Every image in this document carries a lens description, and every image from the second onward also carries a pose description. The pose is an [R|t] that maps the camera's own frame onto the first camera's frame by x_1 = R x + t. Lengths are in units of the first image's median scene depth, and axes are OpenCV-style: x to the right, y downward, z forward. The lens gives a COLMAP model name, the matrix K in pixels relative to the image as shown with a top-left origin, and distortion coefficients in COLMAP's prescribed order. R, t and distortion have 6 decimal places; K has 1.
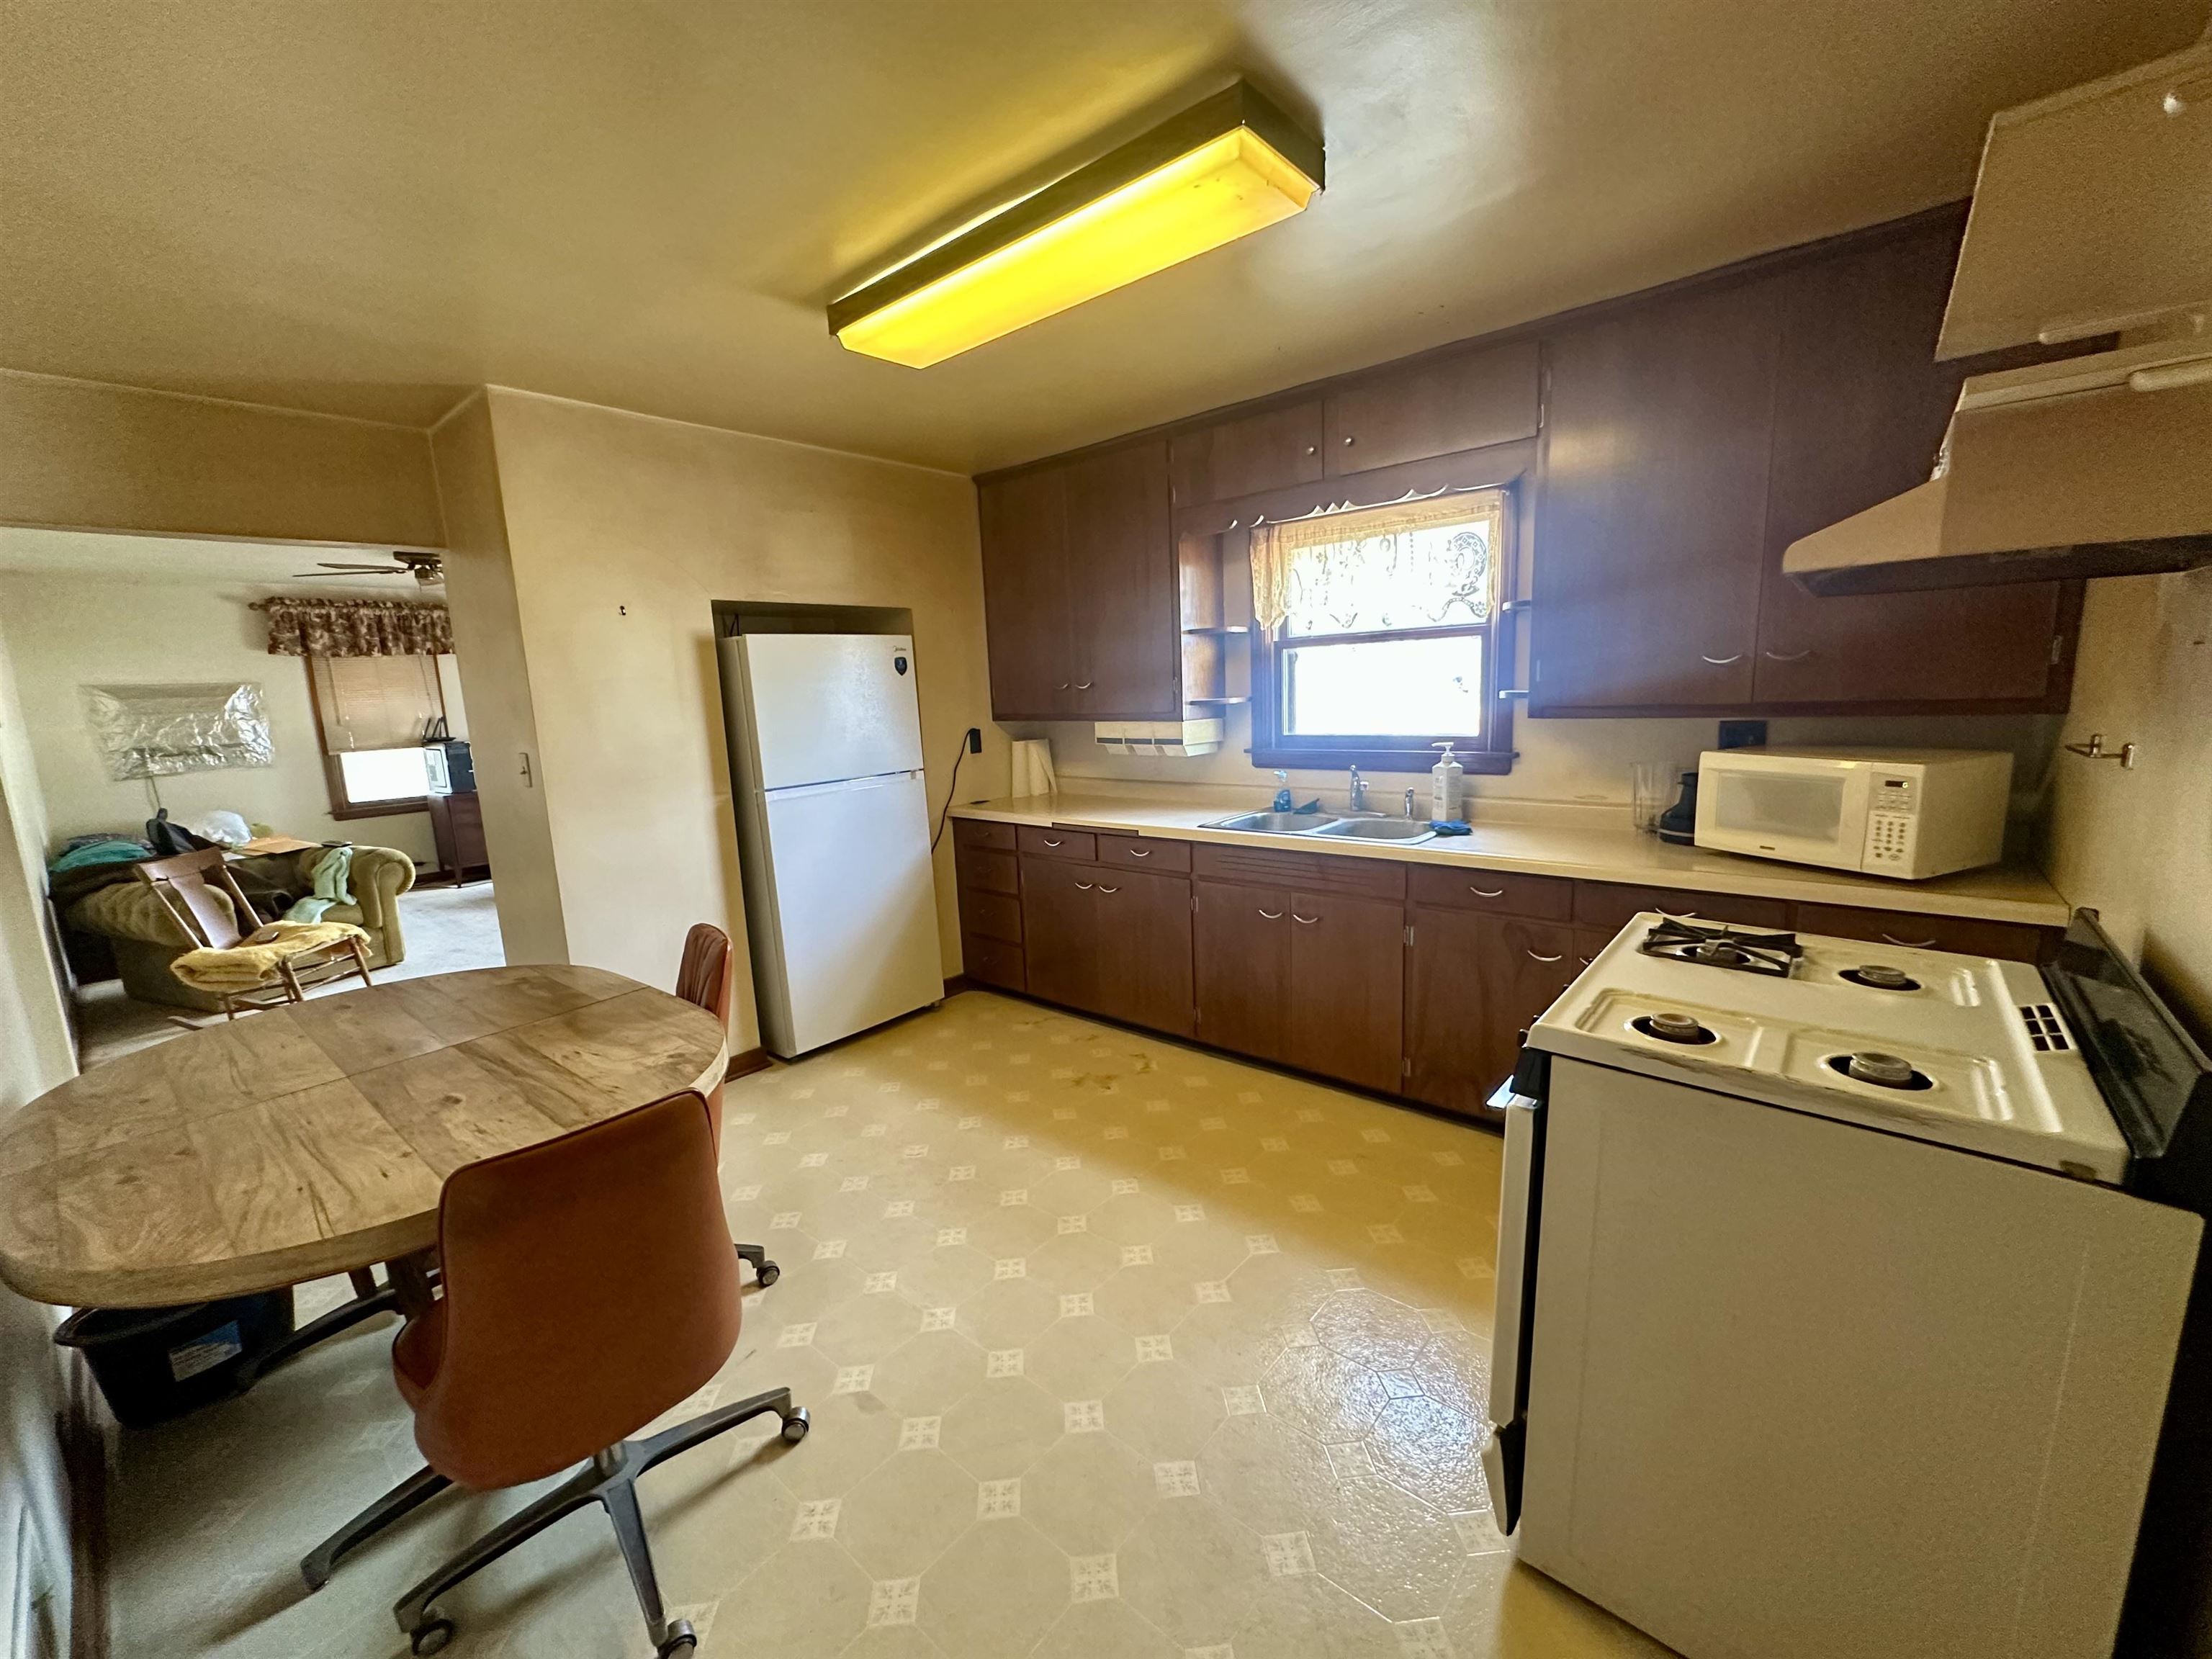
lens RADIAL K [[880.2, 0, 1105.4], [0, 880.2, 833.5], [0, 0, 1]] dist [-0.002113, 0.001789]
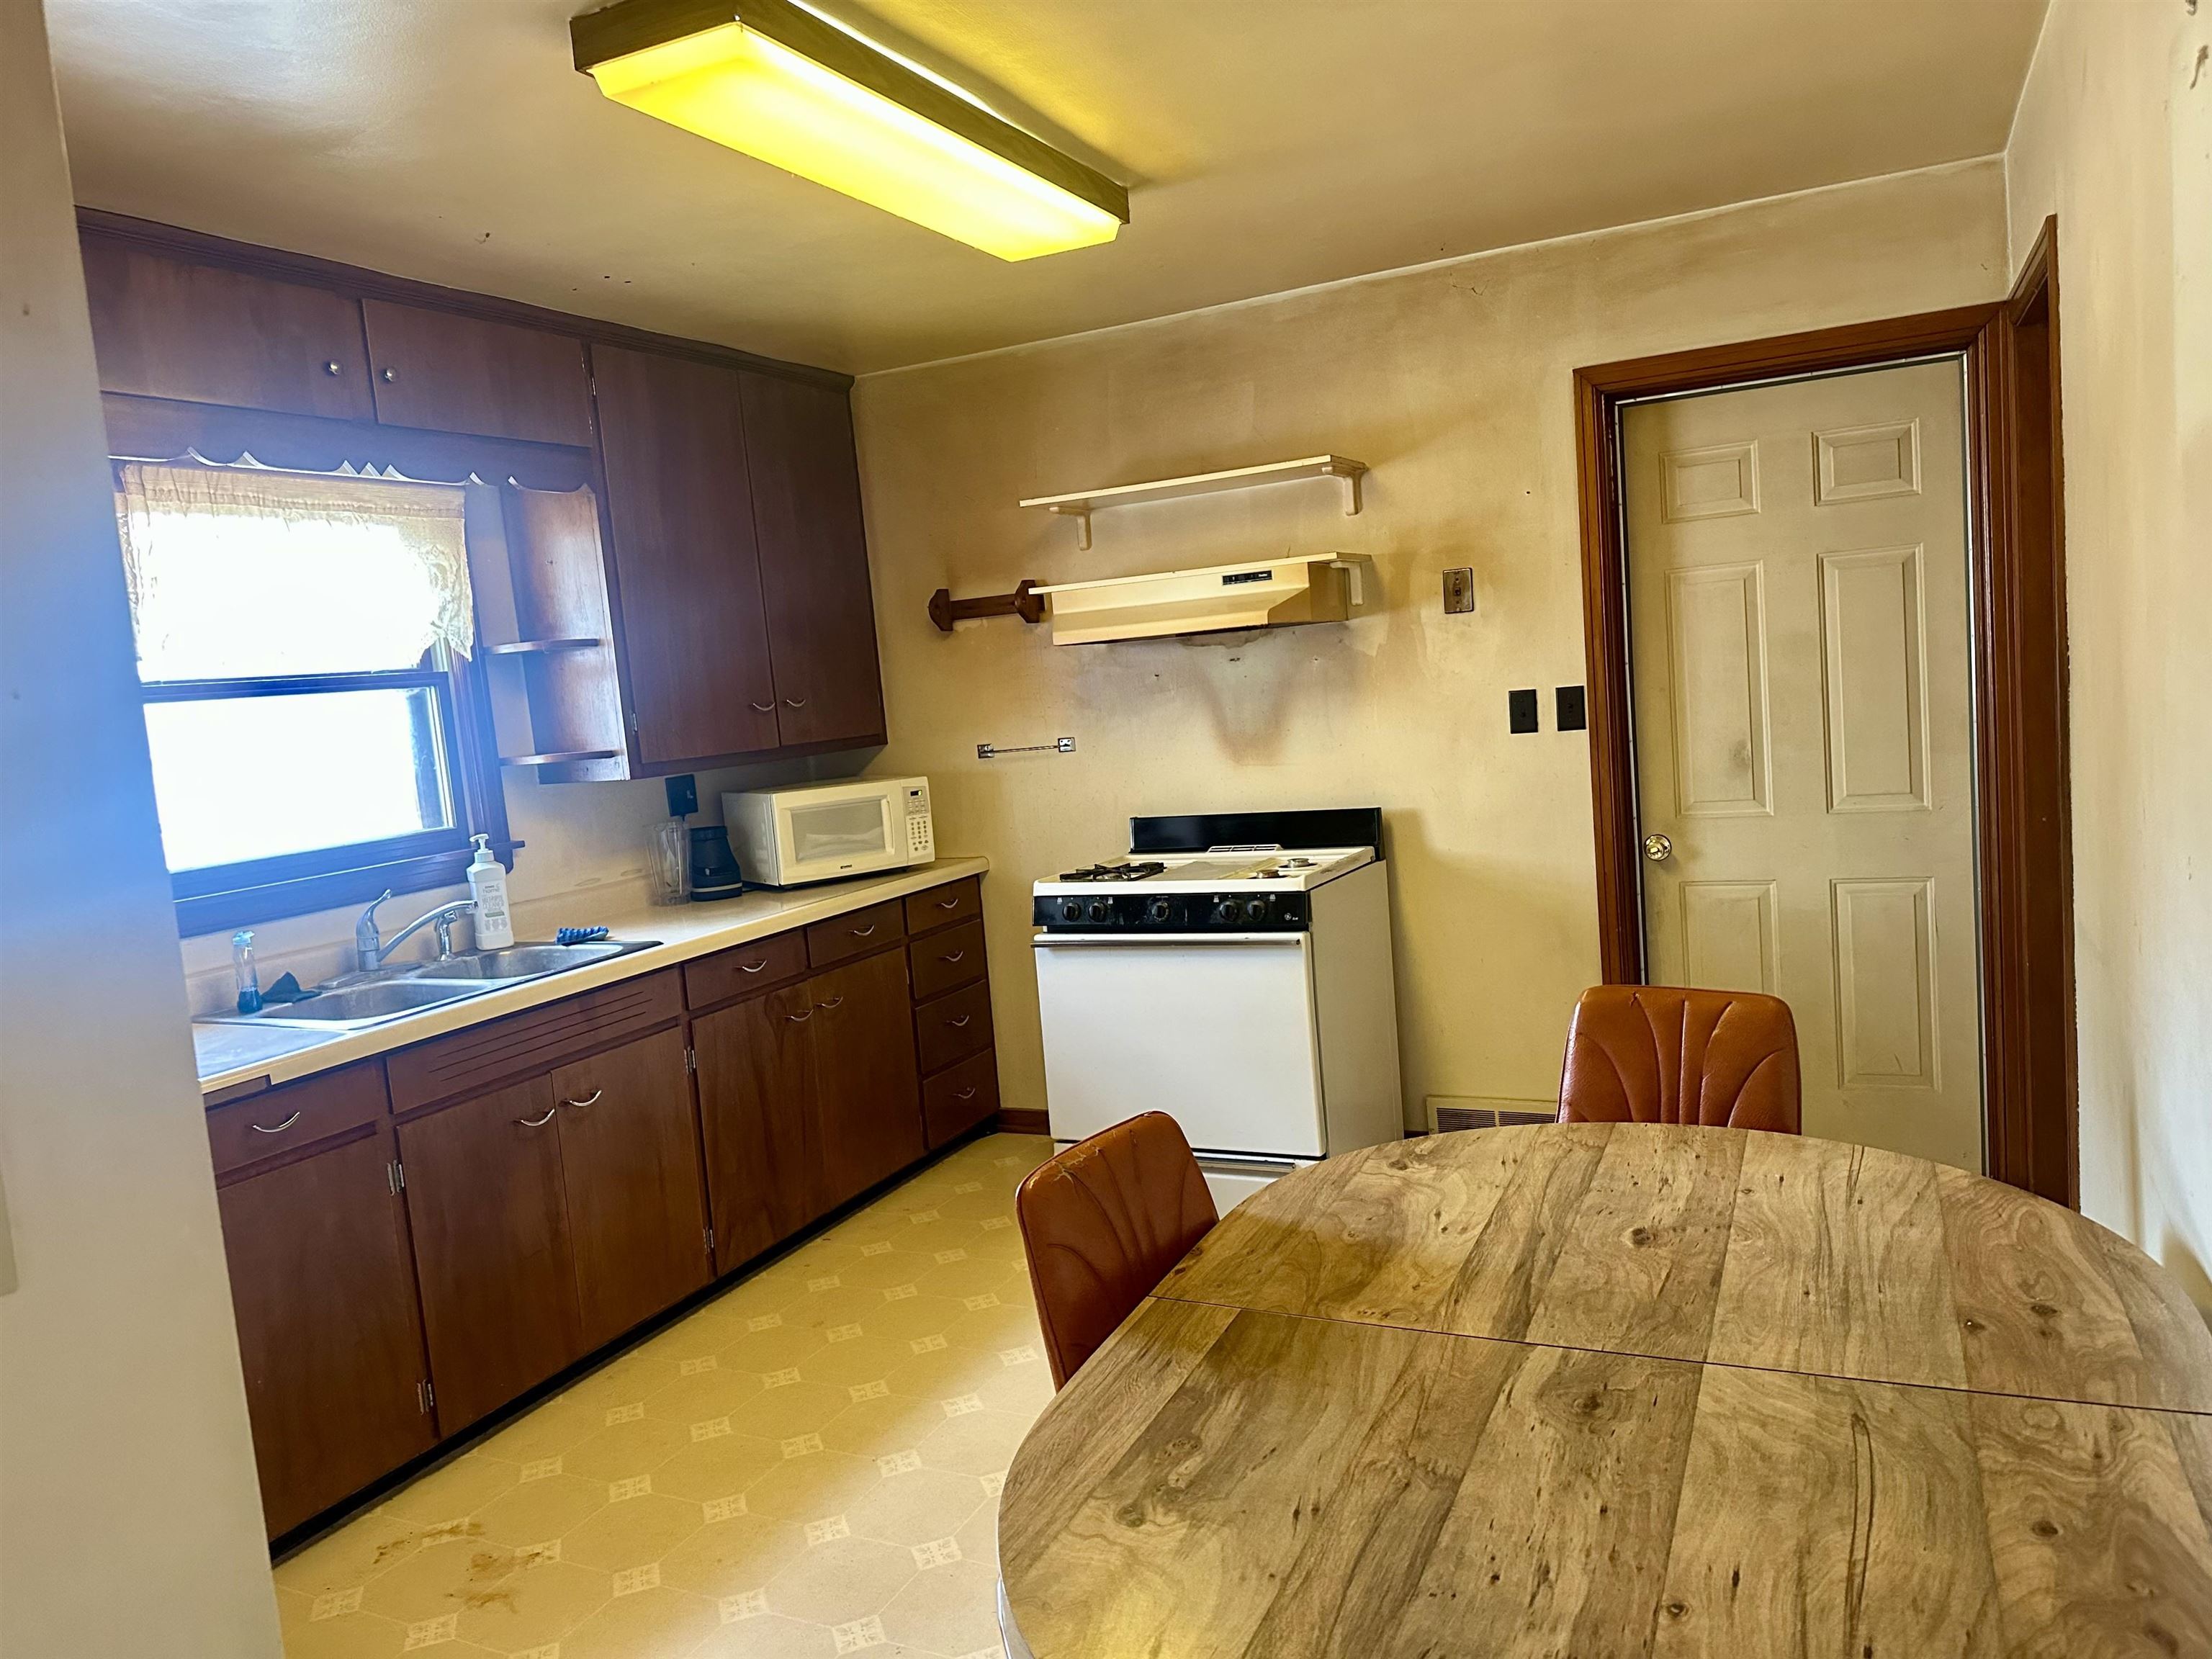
lens RADIAL K [[1537.8, 0, 1119.5], [0, 1537.8, 832.9], [0, 0, 1]] dist [0.038956, -0.026709]
pose [[-0.245244, -0.039284, 0.968665, -0.933251], [0.253754, 0.961743, 0.103248, -0.104985], [-0.935662, 0.271124, -0.225893, 0.824121]]
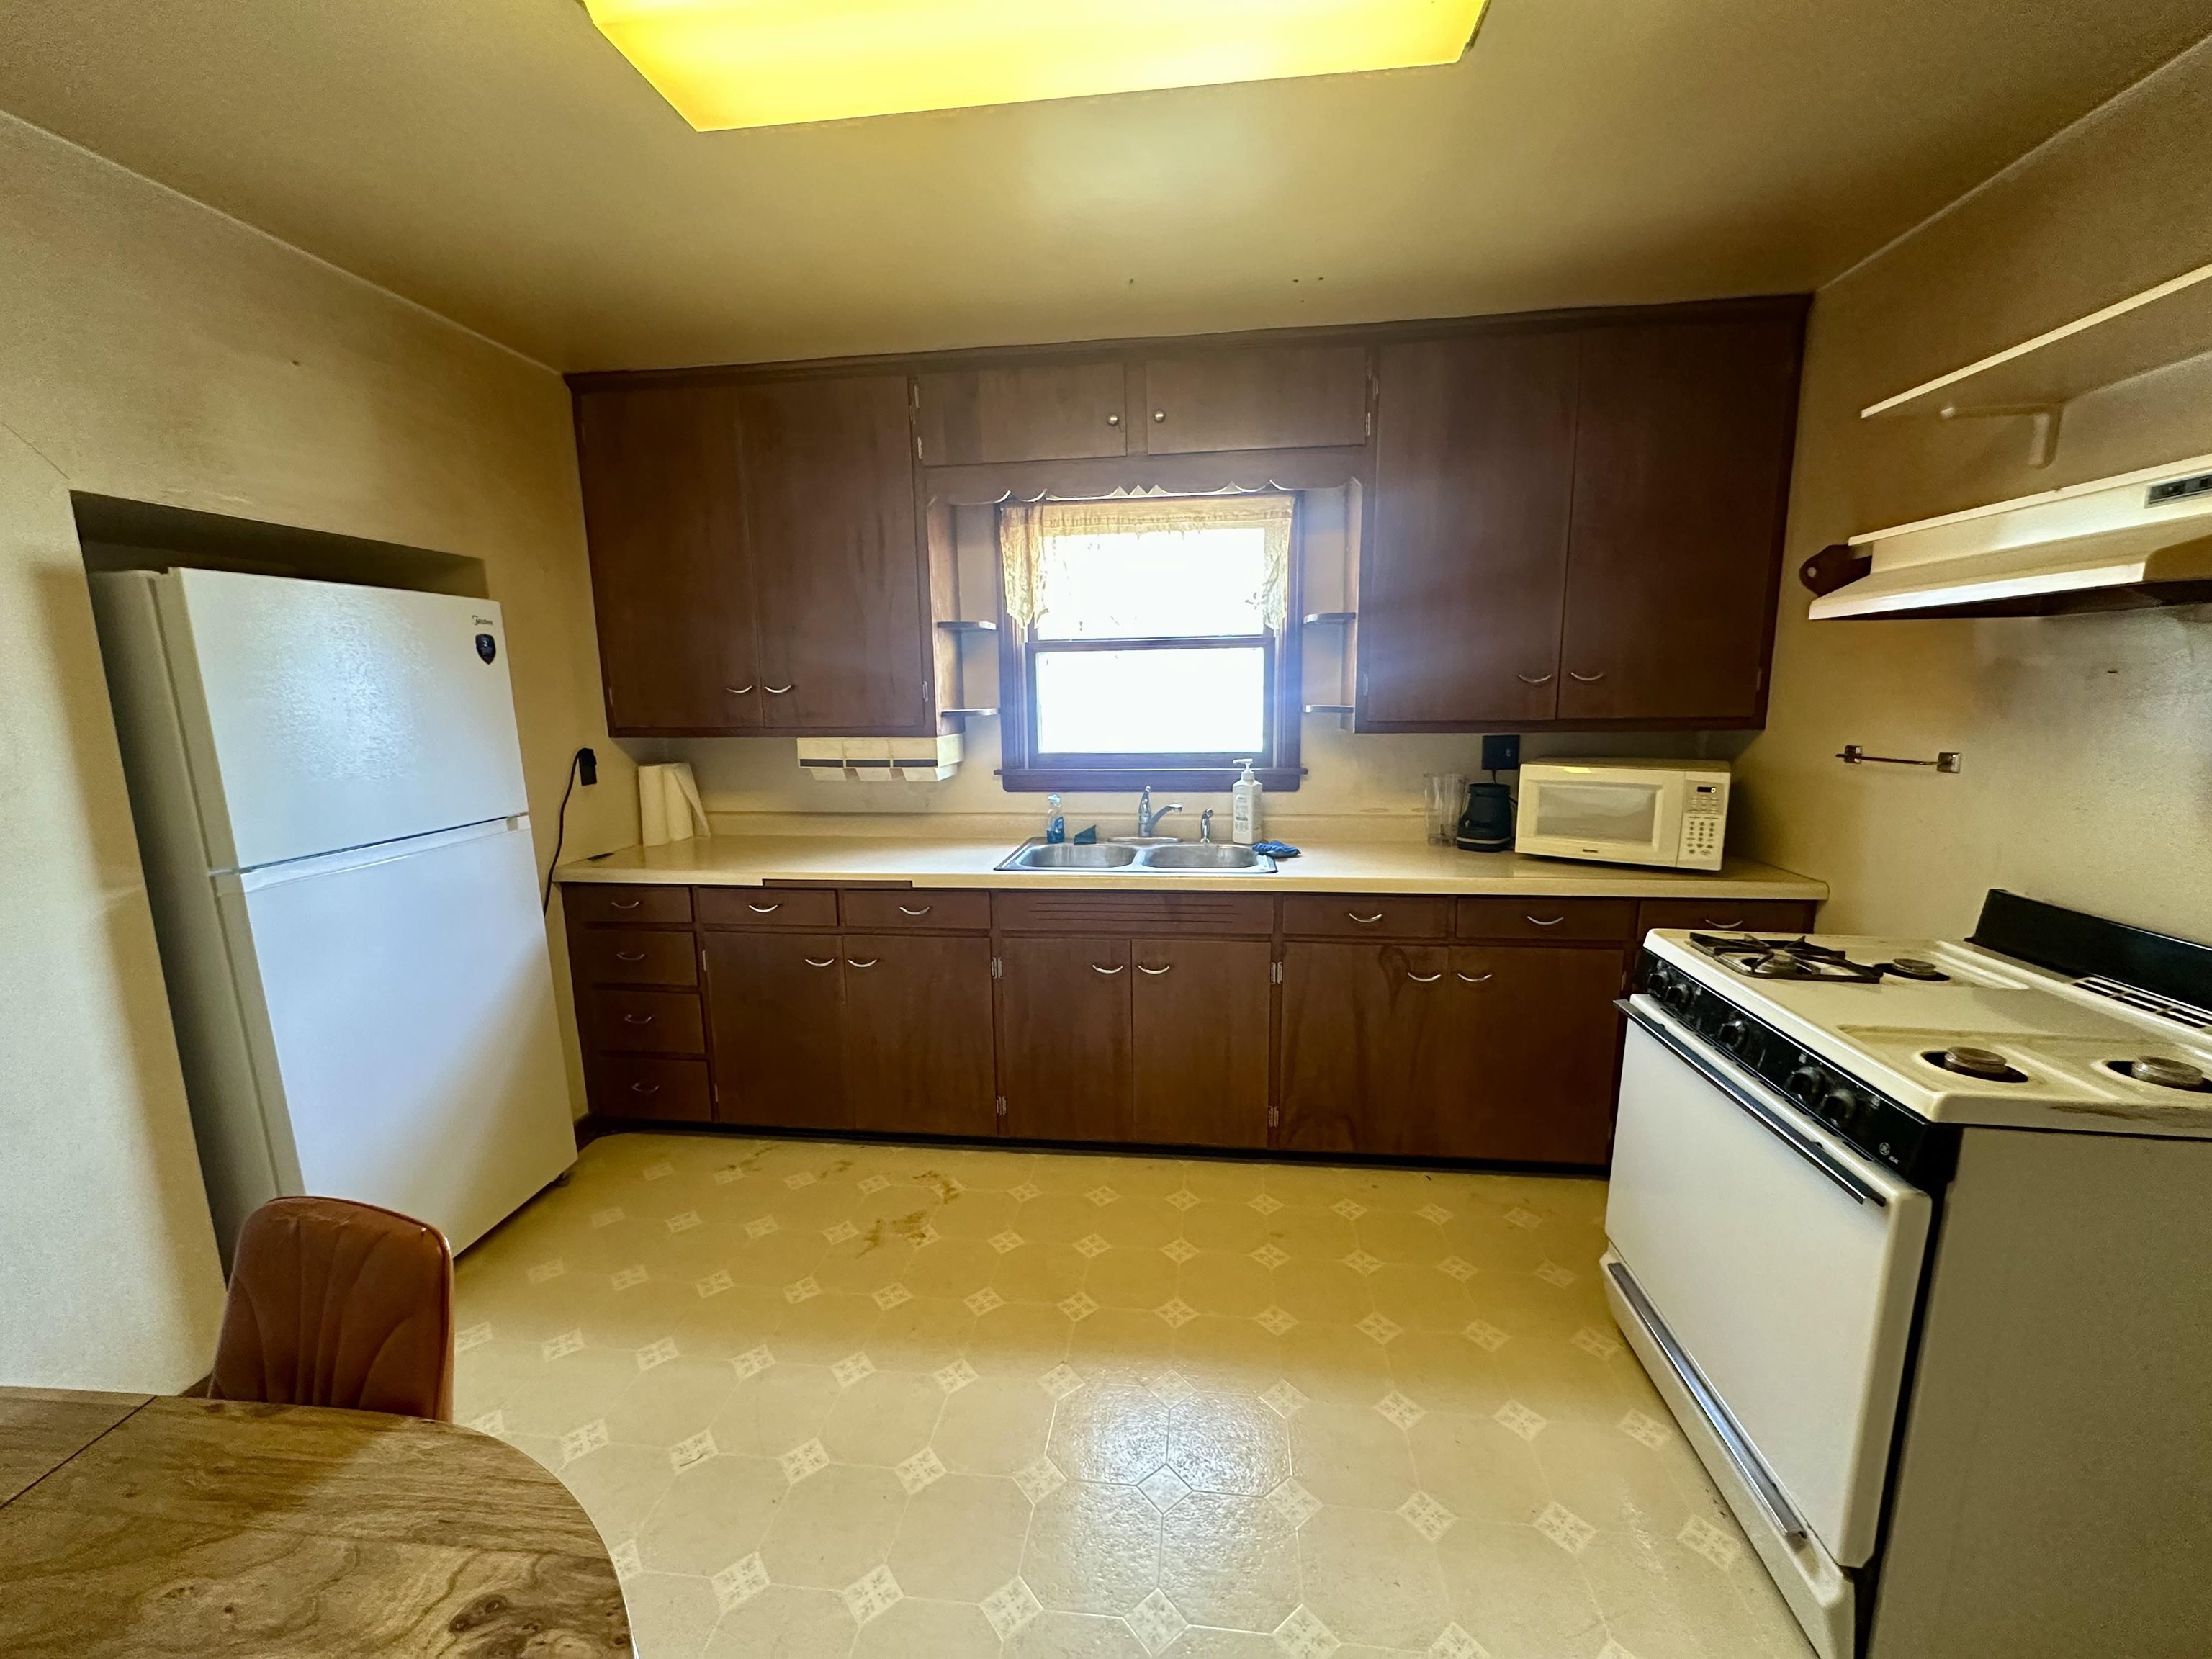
lens RADIAL K [[880.2, 0, 1105.5], [0, 880.2, 833.8], [0, 0, 1]] dist [-0.002113, 0.001789]
pose [[0.835324, -0.062452, 0.546199, -0.262361], [0.071861, 0.997406, 0.004143, -0.039376], [-0.545041, 0.035790, 0.837645, 0.304653]]
